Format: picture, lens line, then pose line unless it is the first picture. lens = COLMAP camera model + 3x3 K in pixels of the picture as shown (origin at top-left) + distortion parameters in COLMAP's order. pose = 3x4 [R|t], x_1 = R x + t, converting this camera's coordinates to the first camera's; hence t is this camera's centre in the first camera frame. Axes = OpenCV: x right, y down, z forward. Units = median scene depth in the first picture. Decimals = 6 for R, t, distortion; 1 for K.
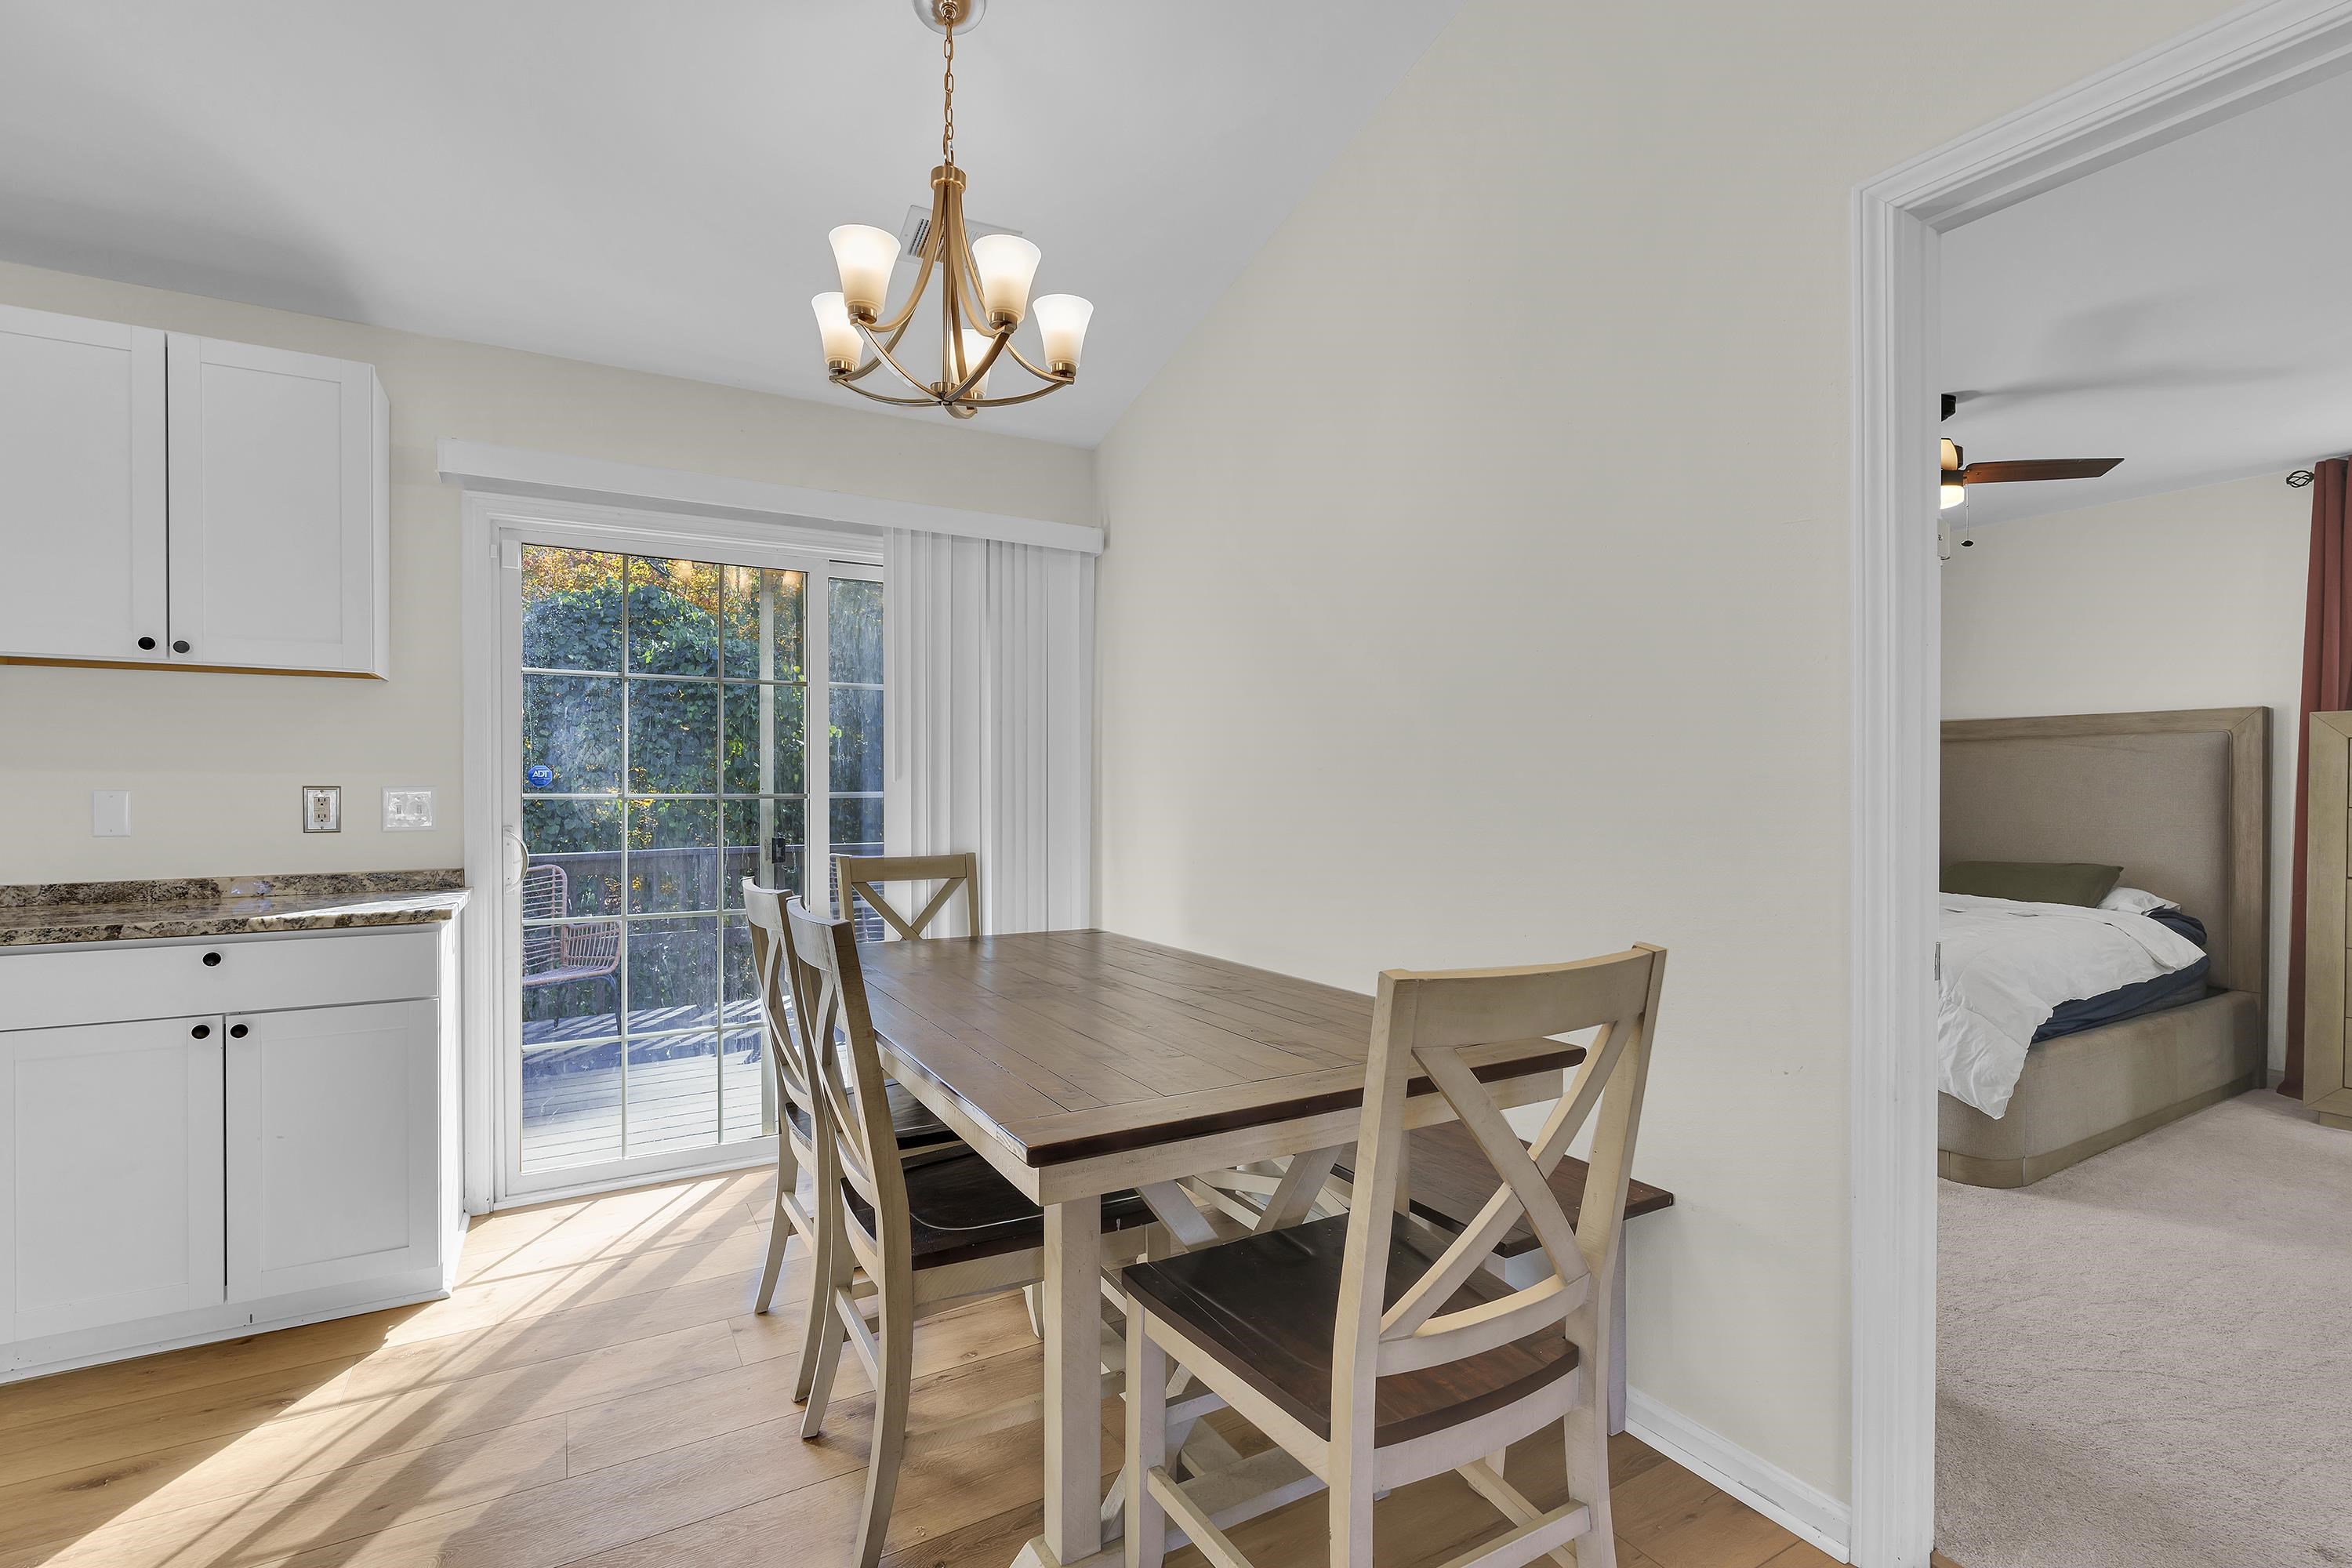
lens RADIAL K [[1067.3, 0, 1158.6], [0, 1067.3, 787.0], [0, 0, 1]] dist [-0.002156, -0.000101]
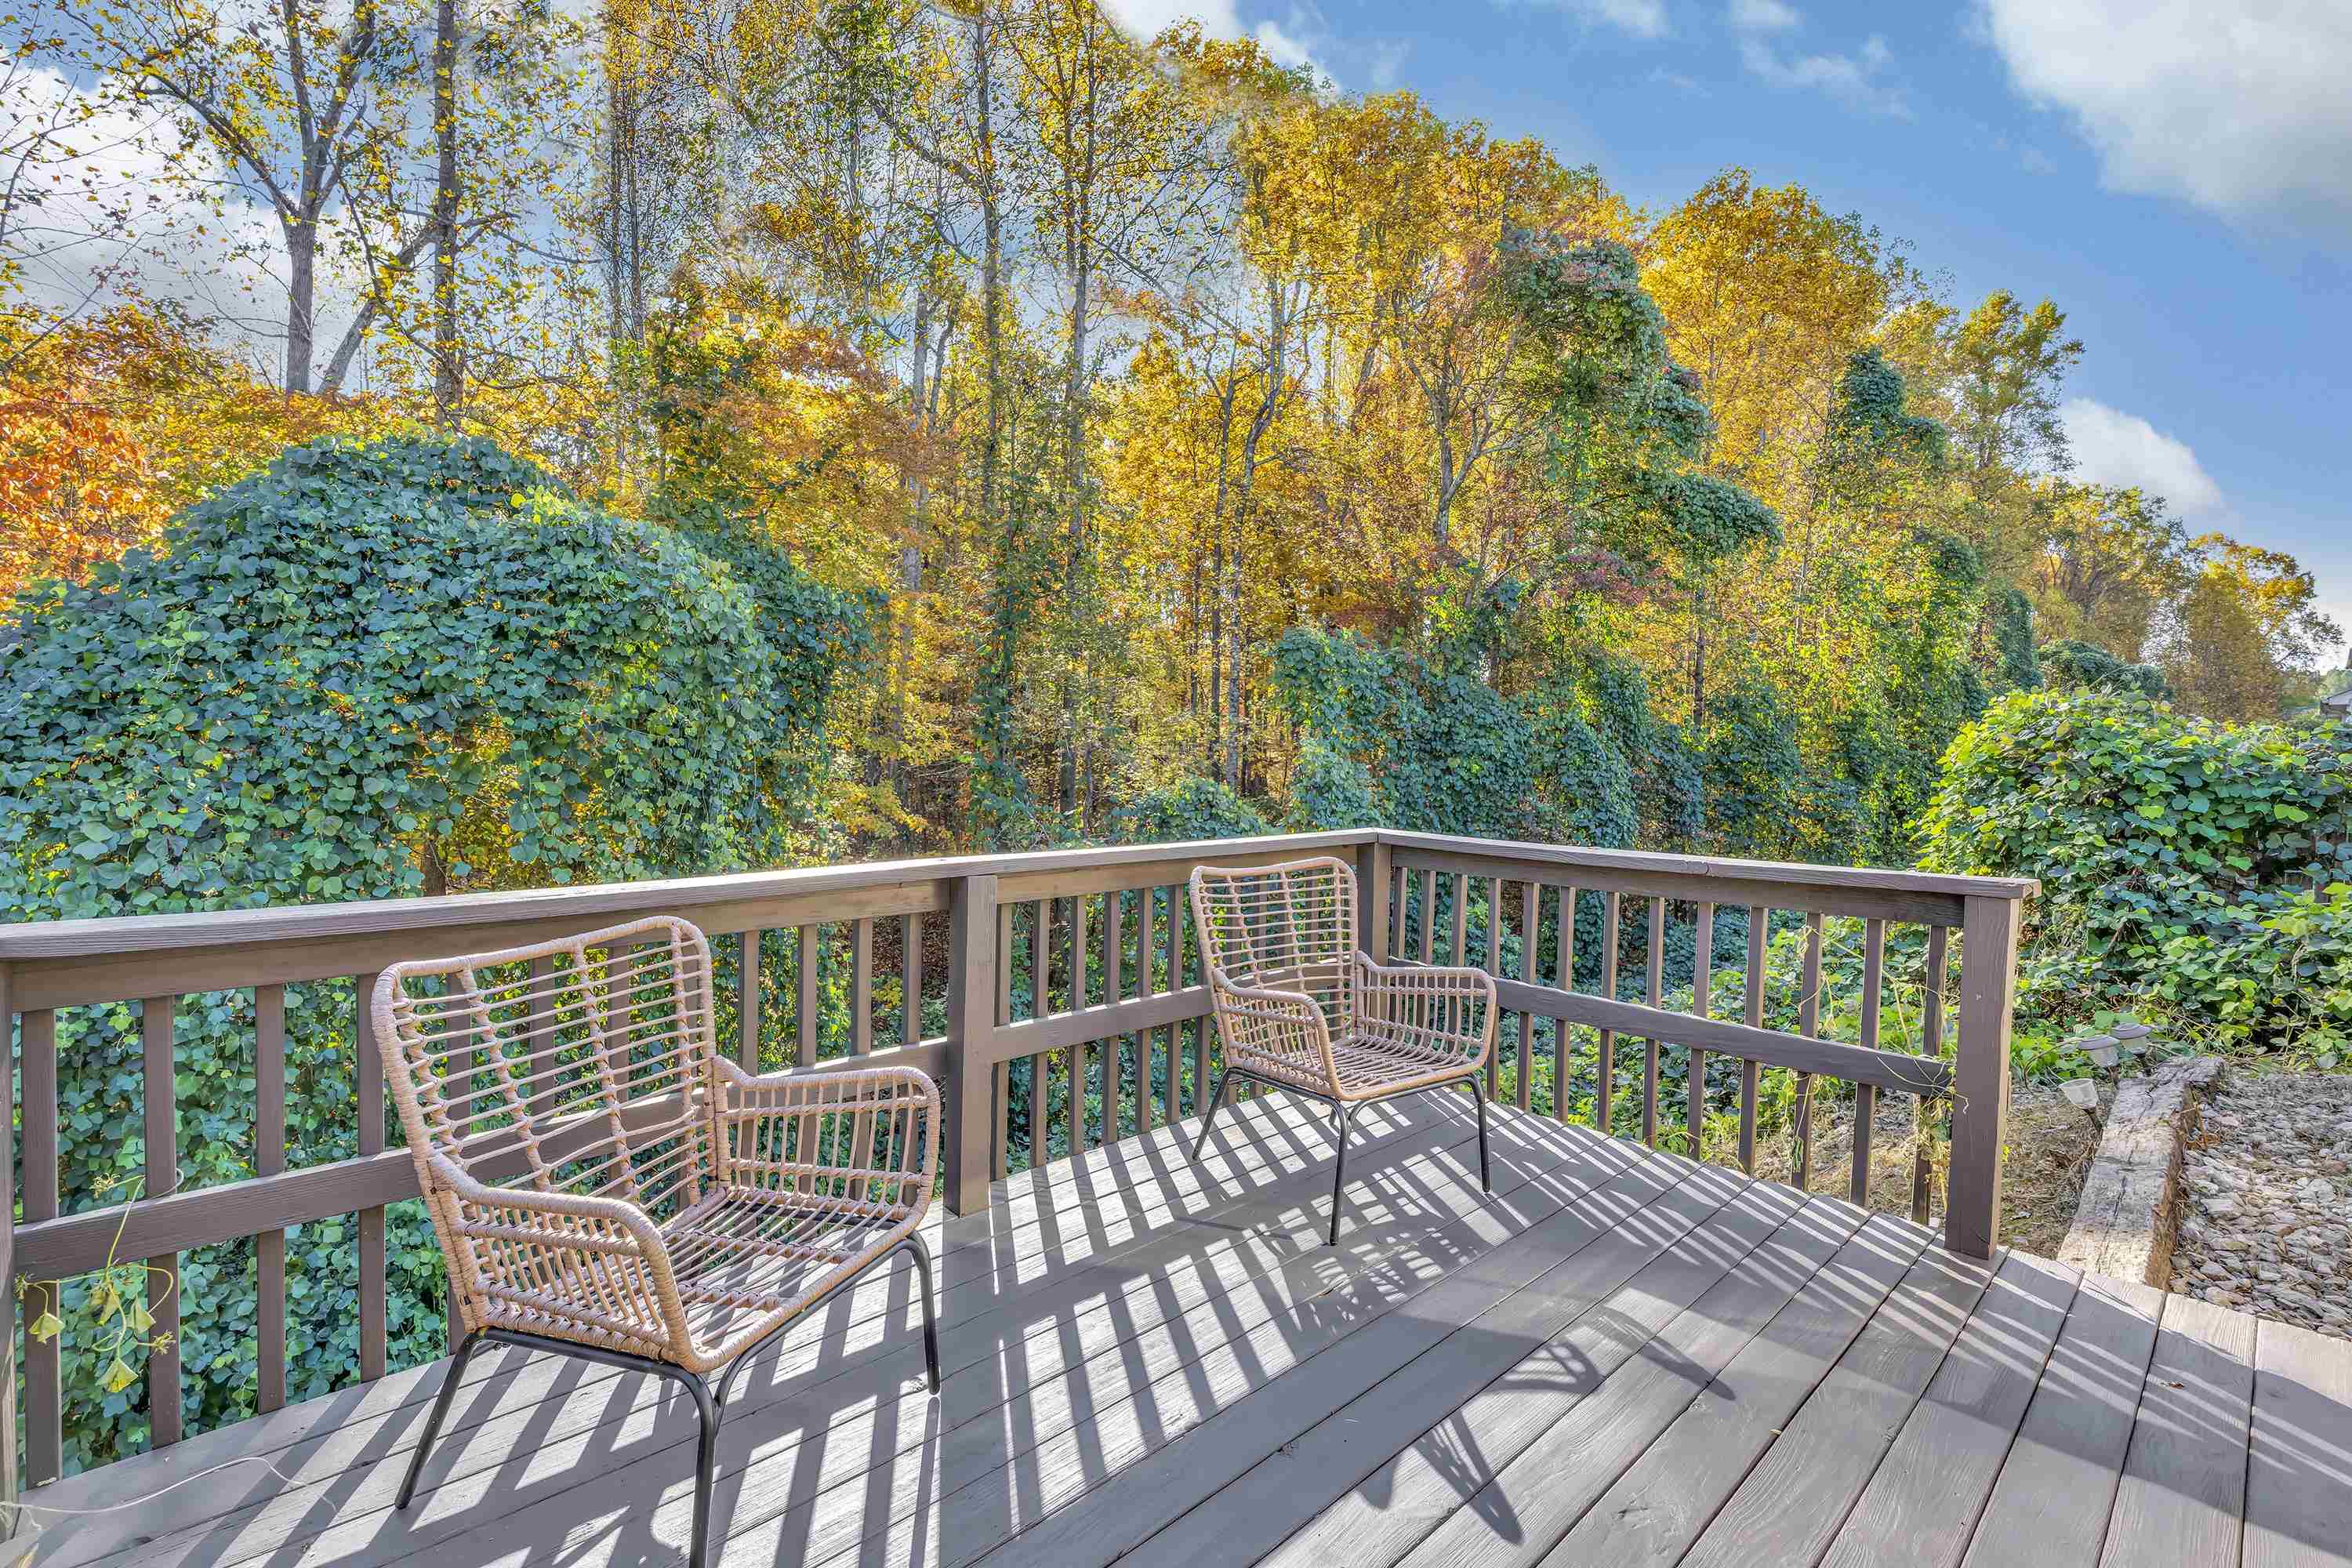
lens RADIAL K [[1040.1, 0, 1100.4], [0, 1040.1, 778.2], [0, 0, 1]] dist [-0.000557, -0.000043]
pose [[0.980816, 0.011638, 0.194590, -0.936479], [-0.017432, 0.999453, 0.028088, 0.019595], [-0.194157, -0.030941, 0.980482, 1.157240]]
